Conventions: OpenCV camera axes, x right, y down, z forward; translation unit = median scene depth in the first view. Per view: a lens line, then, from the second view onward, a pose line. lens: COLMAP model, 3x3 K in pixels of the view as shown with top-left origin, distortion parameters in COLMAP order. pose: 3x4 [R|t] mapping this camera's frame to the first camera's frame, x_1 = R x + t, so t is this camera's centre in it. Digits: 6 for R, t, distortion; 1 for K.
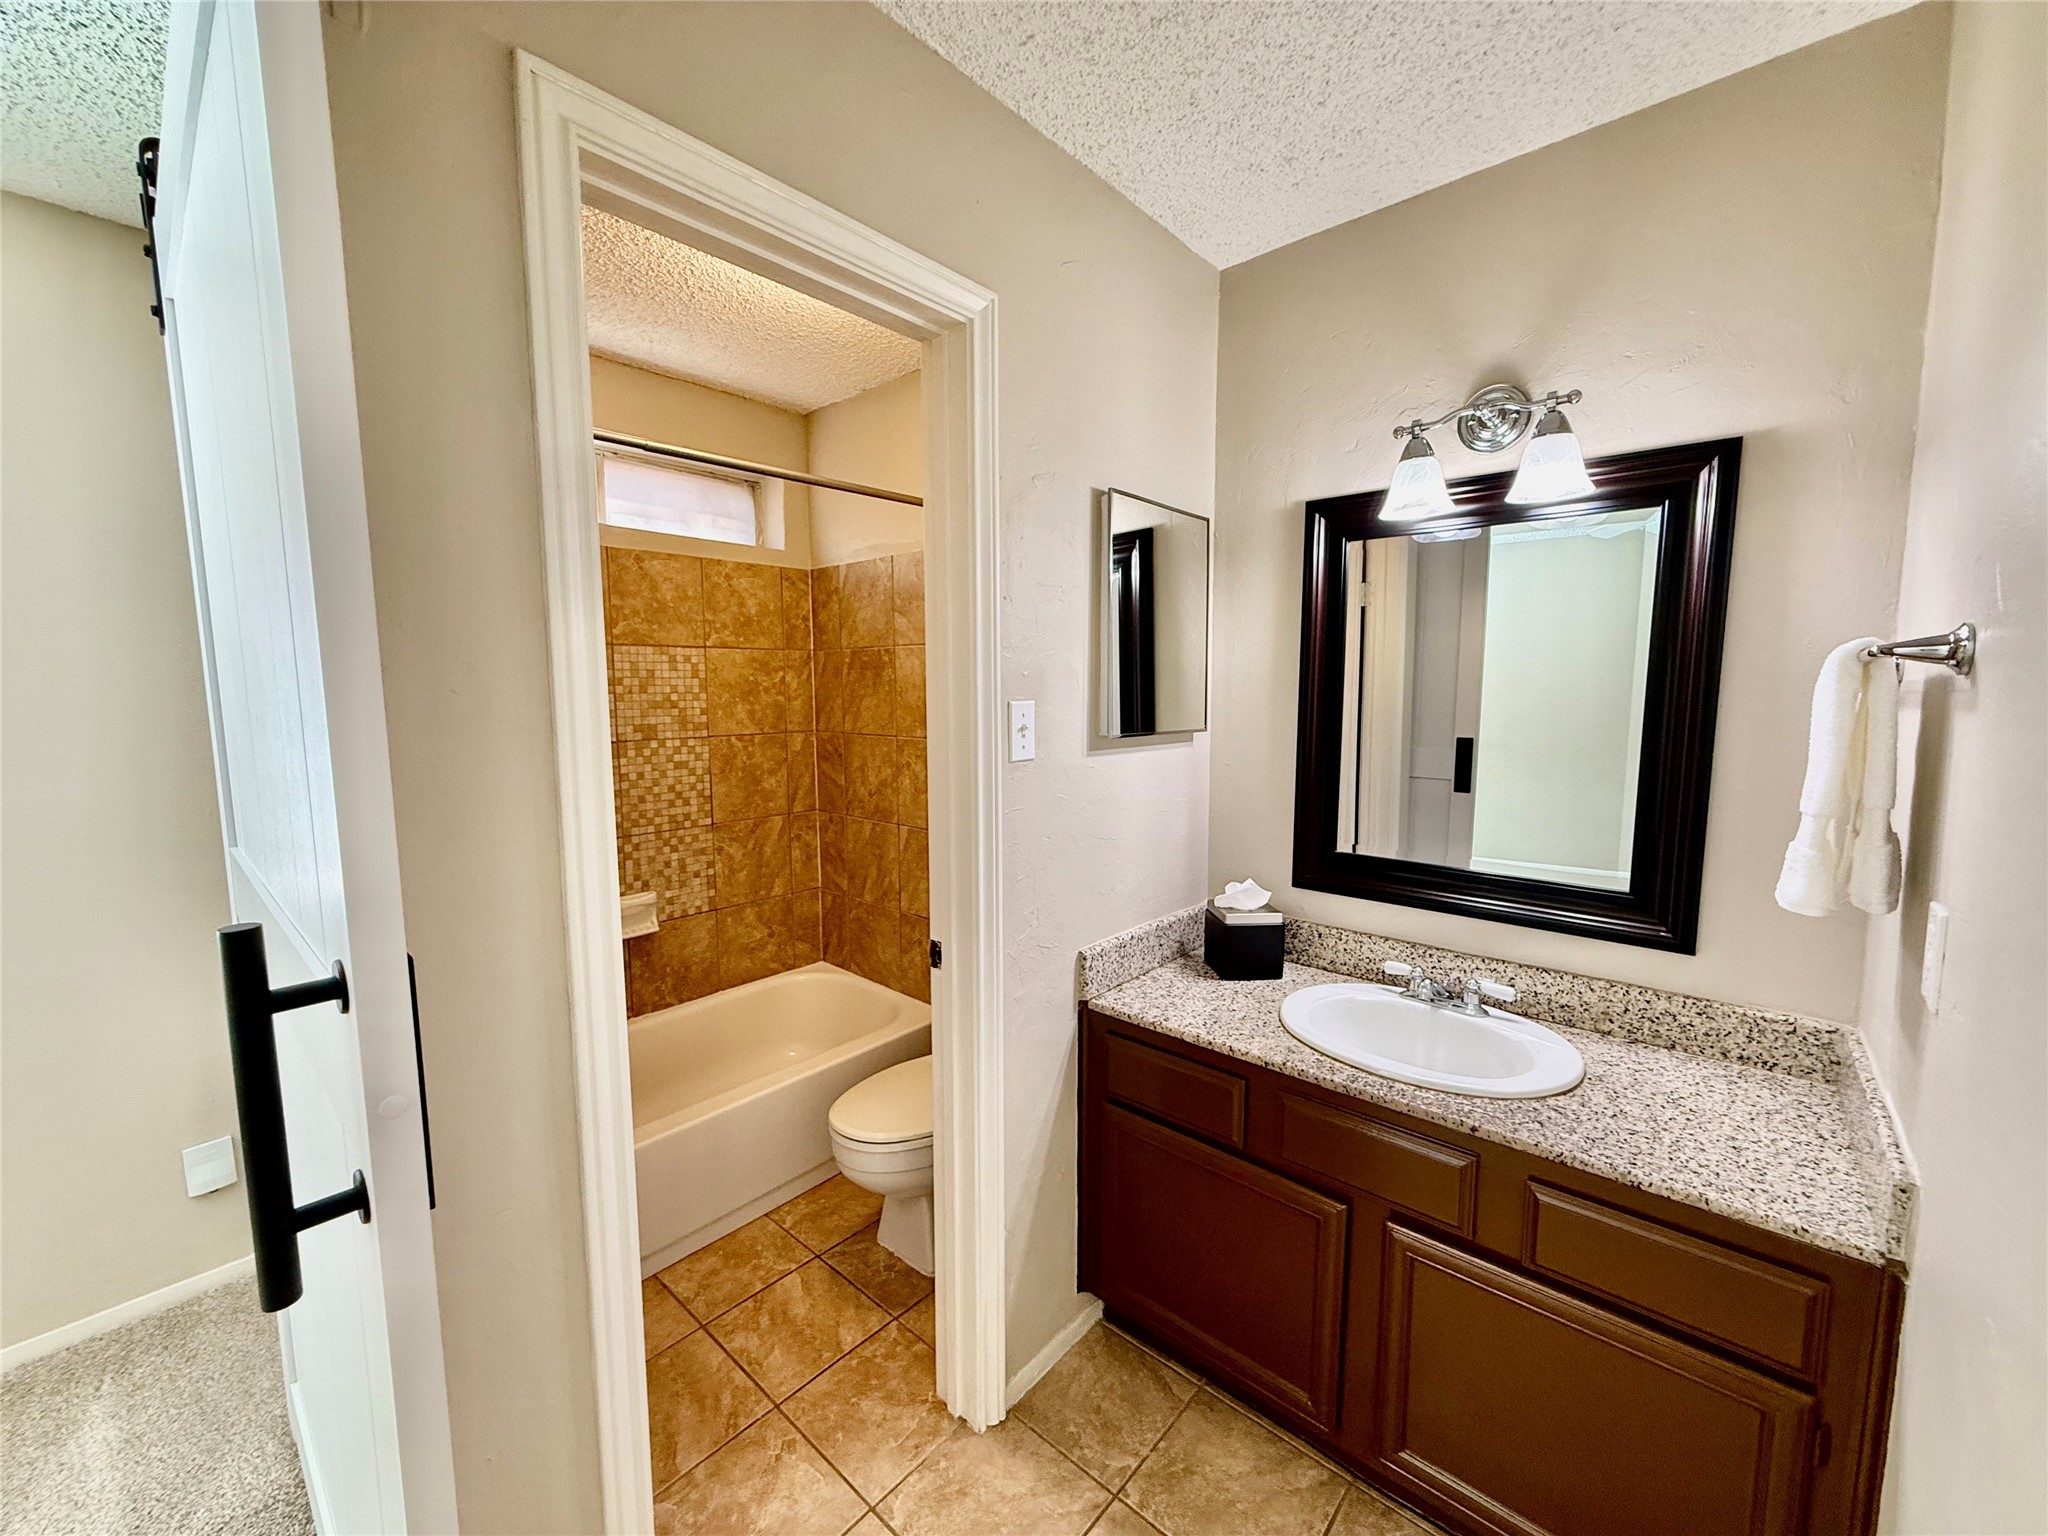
lens RADIAL K [[812.6, 0, 1017.5], [0, 812.6, 773.4], [0, 0, 1]] dist [-0.002271, -0.000034]
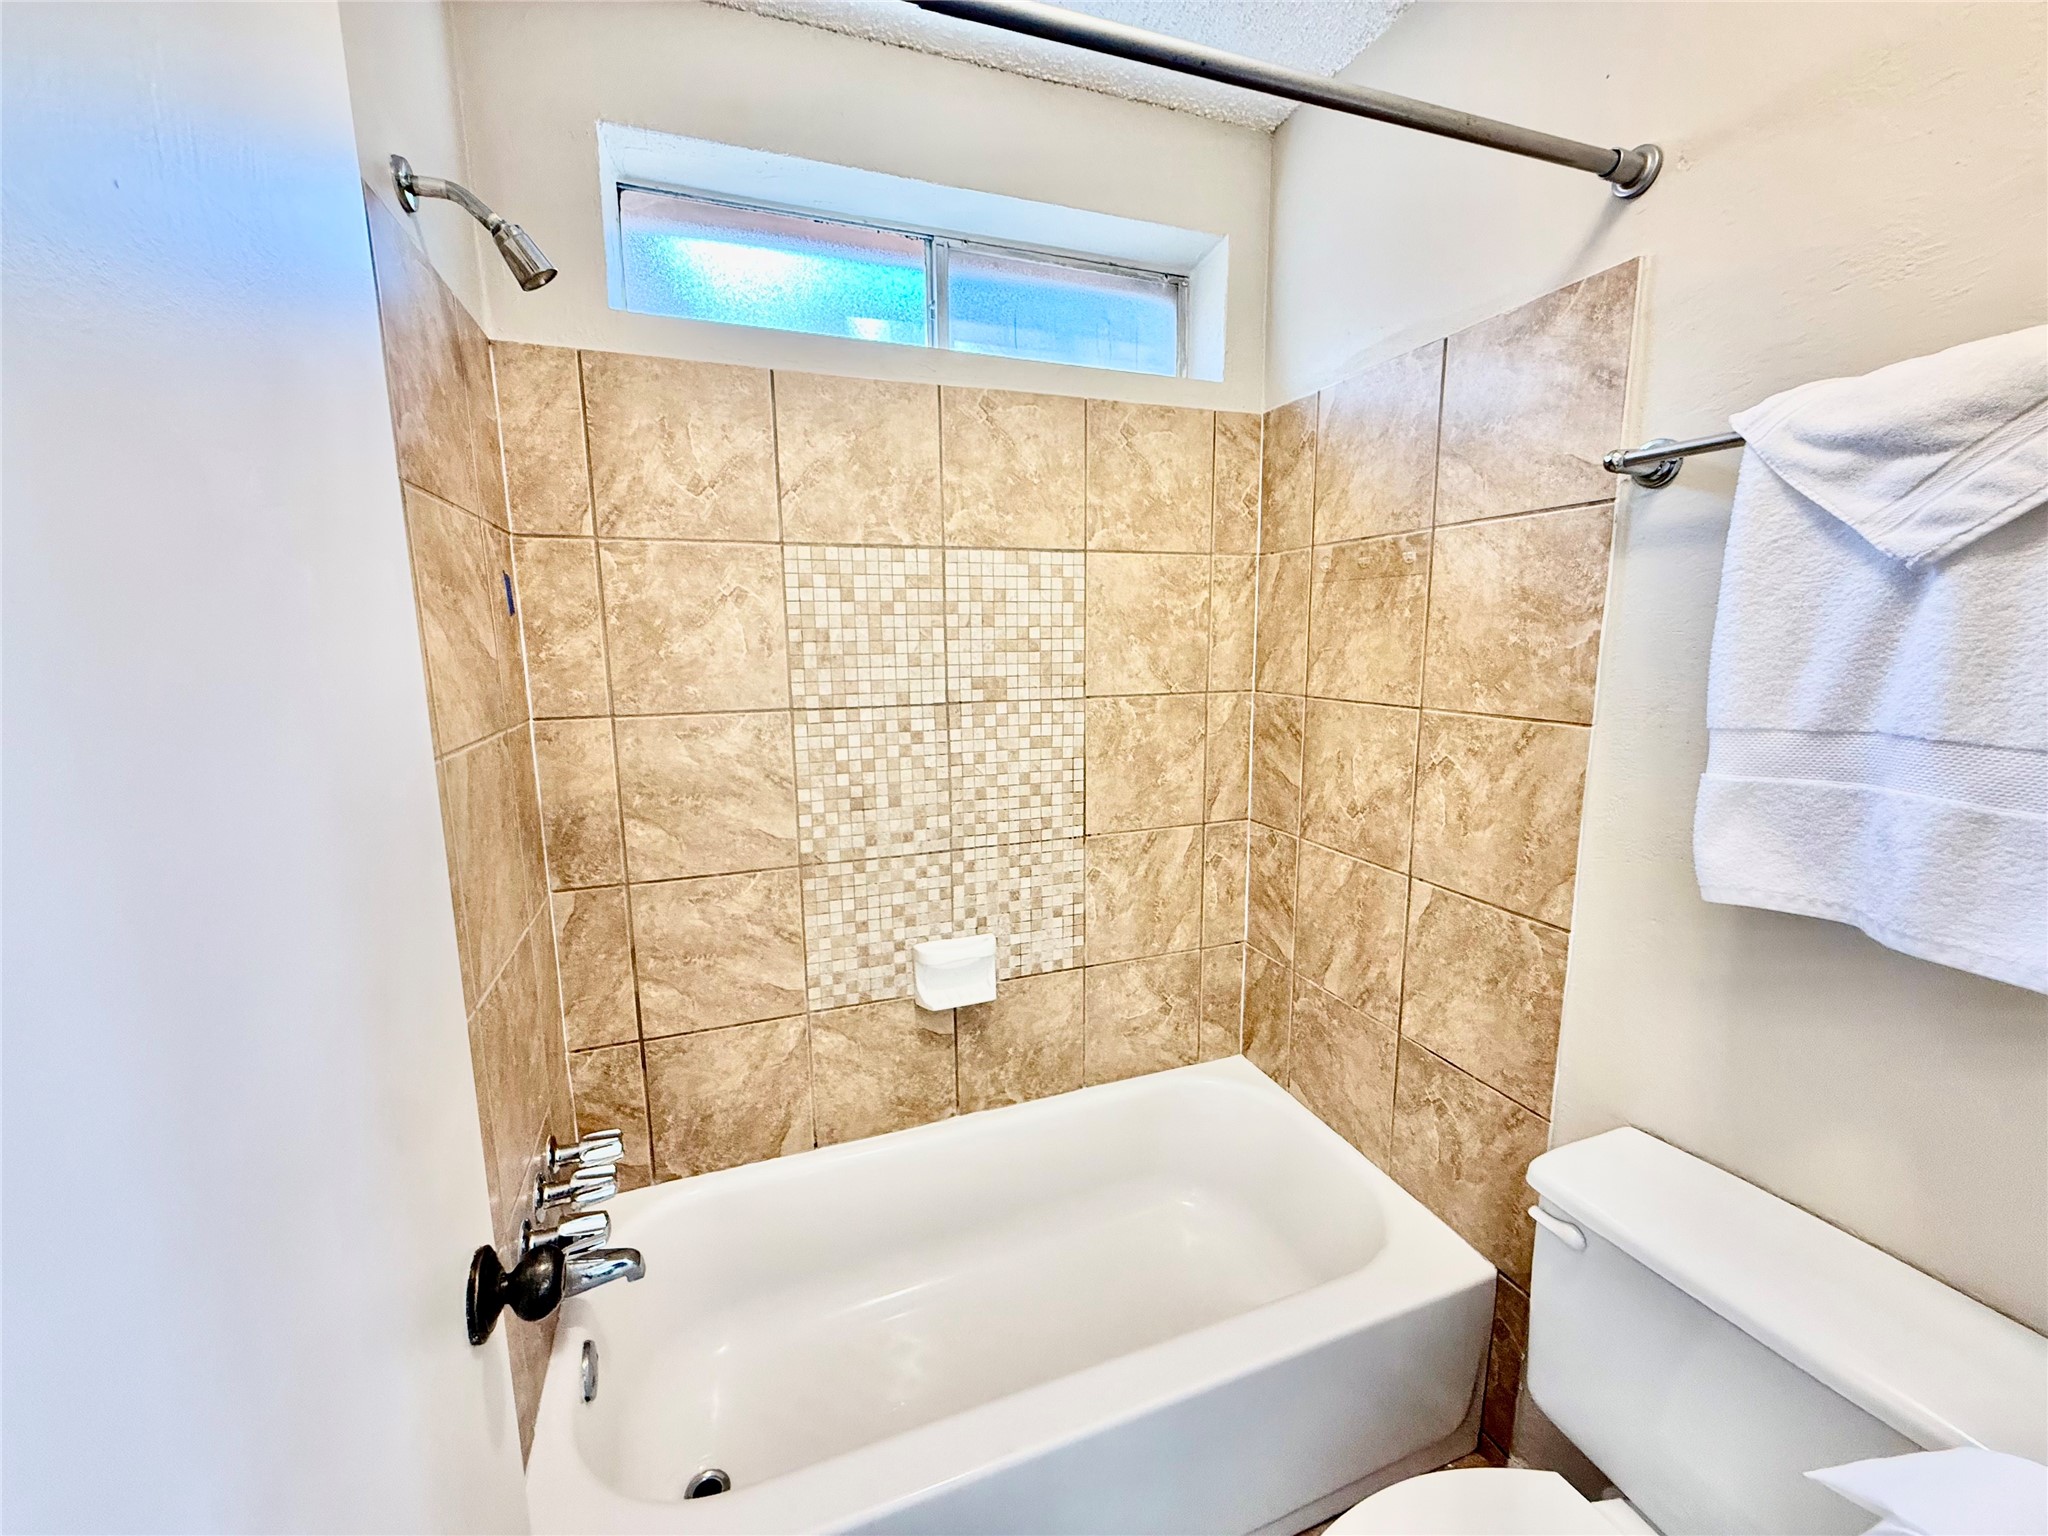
lens RADIAL K [[812.6, 0, 1020.0], [0, 812.6, 766.6], [0, 0, 1]] dist [-0.002271, -0.000034]
pose [[0.883226, 0.069299, -0.463799, -0.129890], [-0.042721, 0.996799, 0.067583, -0.031961], [0.466997, -0.039877, 0.883359, 0.418656]]
